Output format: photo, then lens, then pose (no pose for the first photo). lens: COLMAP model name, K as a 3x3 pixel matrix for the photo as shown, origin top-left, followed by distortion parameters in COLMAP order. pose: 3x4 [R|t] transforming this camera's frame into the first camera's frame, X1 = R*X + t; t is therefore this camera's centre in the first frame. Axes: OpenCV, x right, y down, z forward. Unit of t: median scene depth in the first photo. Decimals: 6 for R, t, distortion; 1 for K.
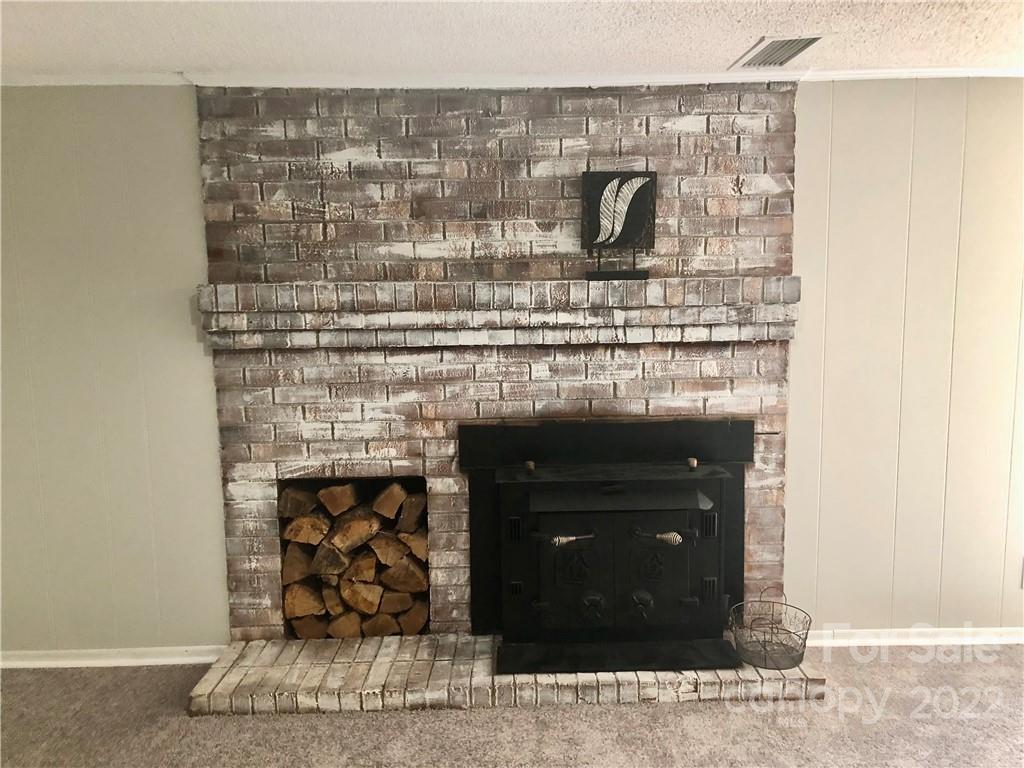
lens RADIAL K [[840.3, 0, 512.0], [0, 840.3, 384.0], [0, 0, 1]] dist [0.040050, -0.004820]
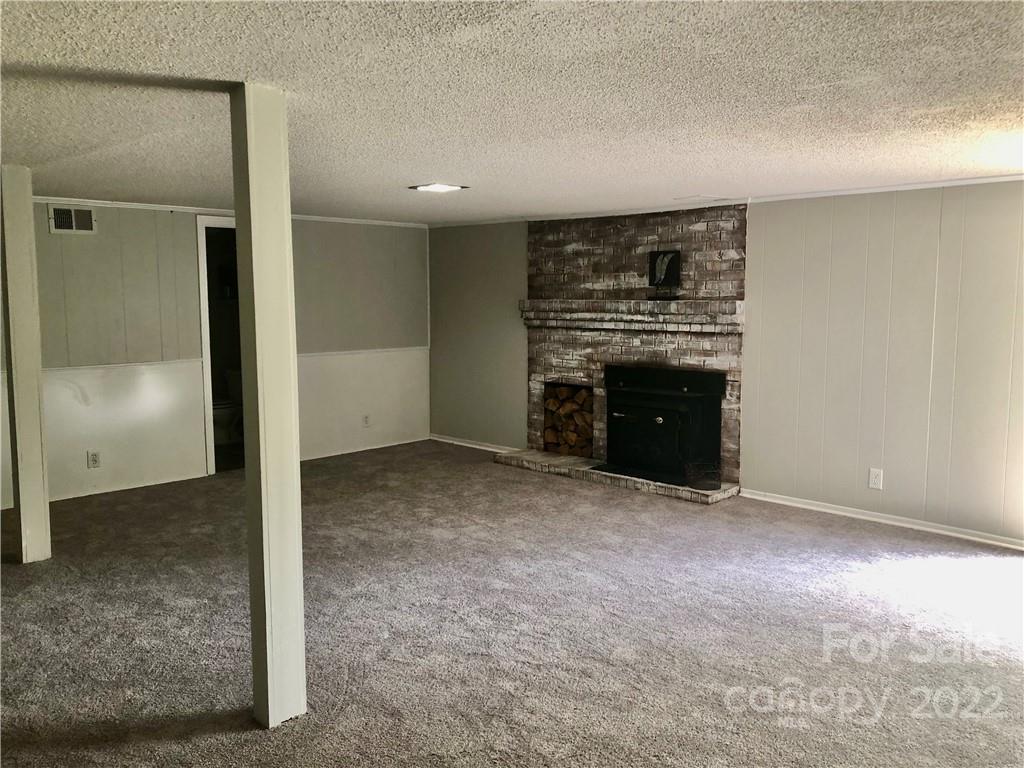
lens RADIAL K [[840.3, 0, 512.0], [0, 840.3, 384.0], [0, 0, 1]] dist [0.040050, -0.004820]
pose [[0.702381, 0.089636, -0.706135, 1.366154], [-0.103027, 0.994395, 0.023747, 0.074198], [0.704306, 0.056072, 0.707679, -0.760204]]
